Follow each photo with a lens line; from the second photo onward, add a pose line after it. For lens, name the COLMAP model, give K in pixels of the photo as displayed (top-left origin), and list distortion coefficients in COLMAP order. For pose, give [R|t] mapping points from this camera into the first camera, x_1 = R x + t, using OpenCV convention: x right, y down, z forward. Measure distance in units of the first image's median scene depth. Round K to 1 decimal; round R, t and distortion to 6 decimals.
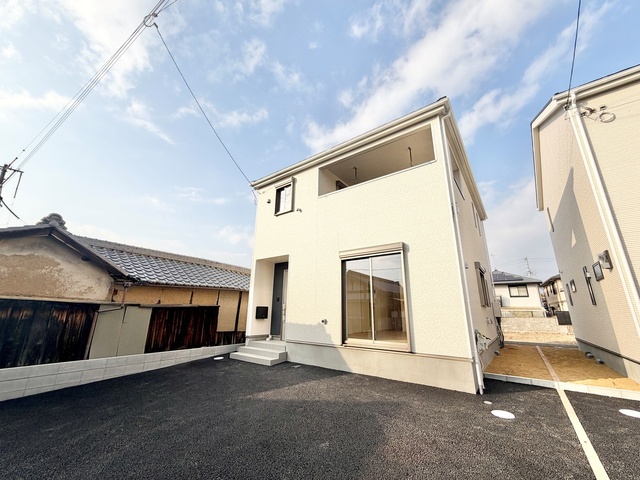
lens RADIAL K [[255.8, 0, 319.4], [0, 255.8, 239.0], [0, 0, 1]] dist [0.001803, -0.000004]
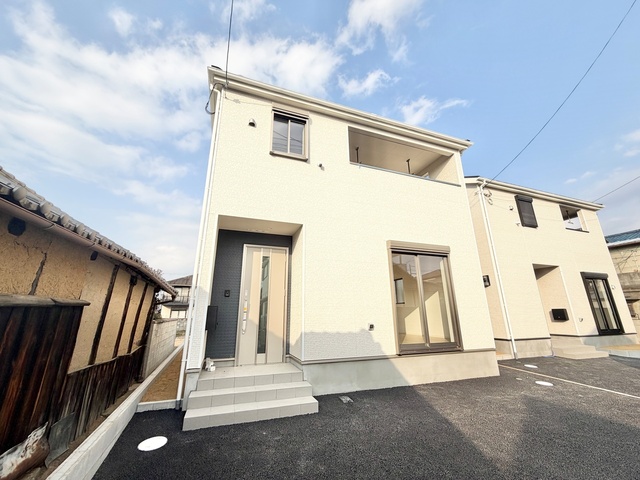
lens RADIAL K [[255.8, 0, 319.4], [0, 255.8, 239.0], [0, 0, 1]] dist [0.001803, -0.000004]
pose [[0.547580, 0.218542, 0.807710, -0.620773], [-0.220131, 0.968912, -0.112923, 0.163208], [-0.807279, -0.115968, 0.578664, 0.611286]]
